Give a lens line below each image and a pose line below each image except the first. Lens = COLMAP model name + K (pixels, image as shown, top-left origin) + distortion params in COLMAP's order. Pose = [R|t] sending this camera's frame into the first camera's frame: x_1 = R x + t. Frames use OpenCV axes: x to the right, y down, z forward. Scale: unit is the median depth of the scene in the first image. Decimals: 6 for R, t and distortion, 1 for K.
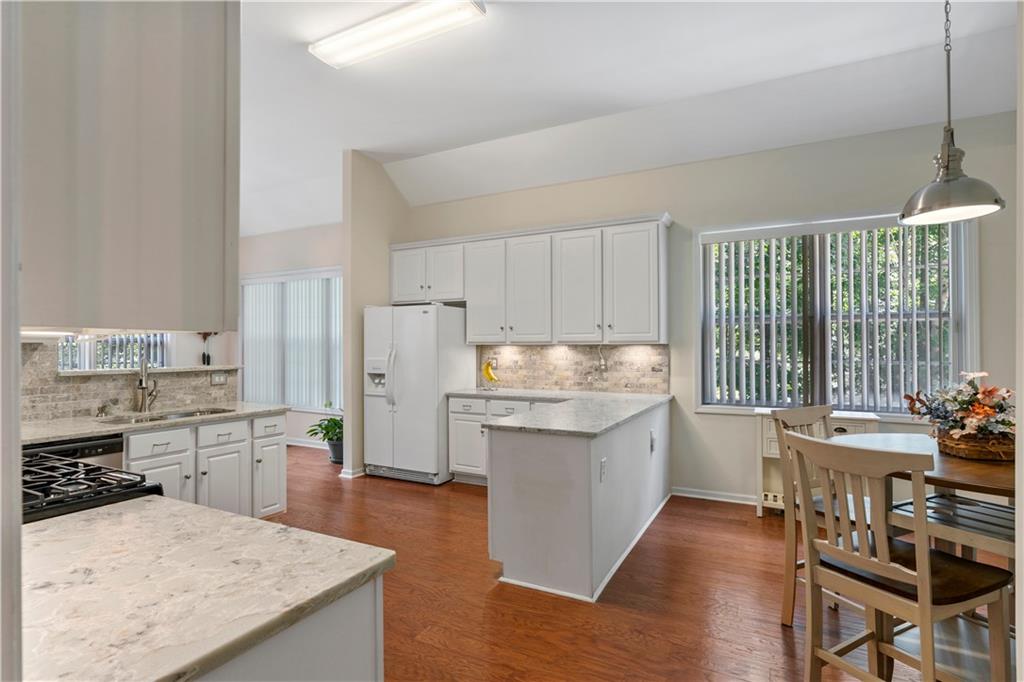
lens RADIAL K [[512.7, 0, 508.2], [0, 512.7, 343.1], [0, 0, 1]] dist [-0.002799, -0.000019]
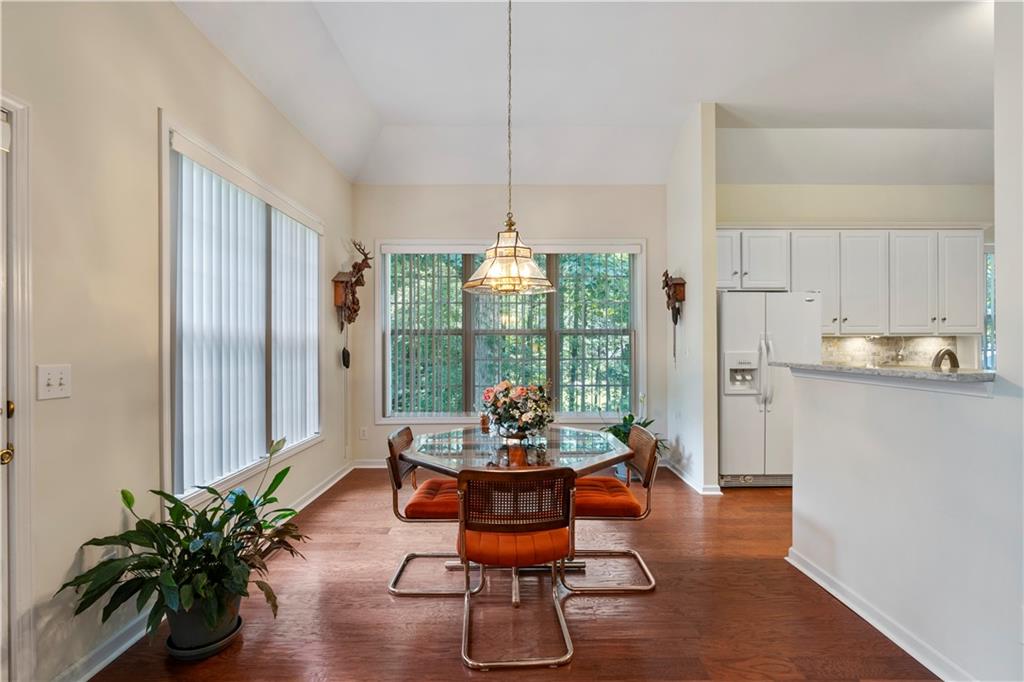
lens RADIAL K [[466.4, 0, 513.3], [0, 466.4, 342.6], [0, 0, 1]] dist [-0.012221, 0.003105]
pose [[0.875891, -0.001661, 0.482506, -1.038722], [-0.001694, 0.999977, 0.006518, 0.011025], [-0.482506, -0.006526, 0.875868, 0.533177]]
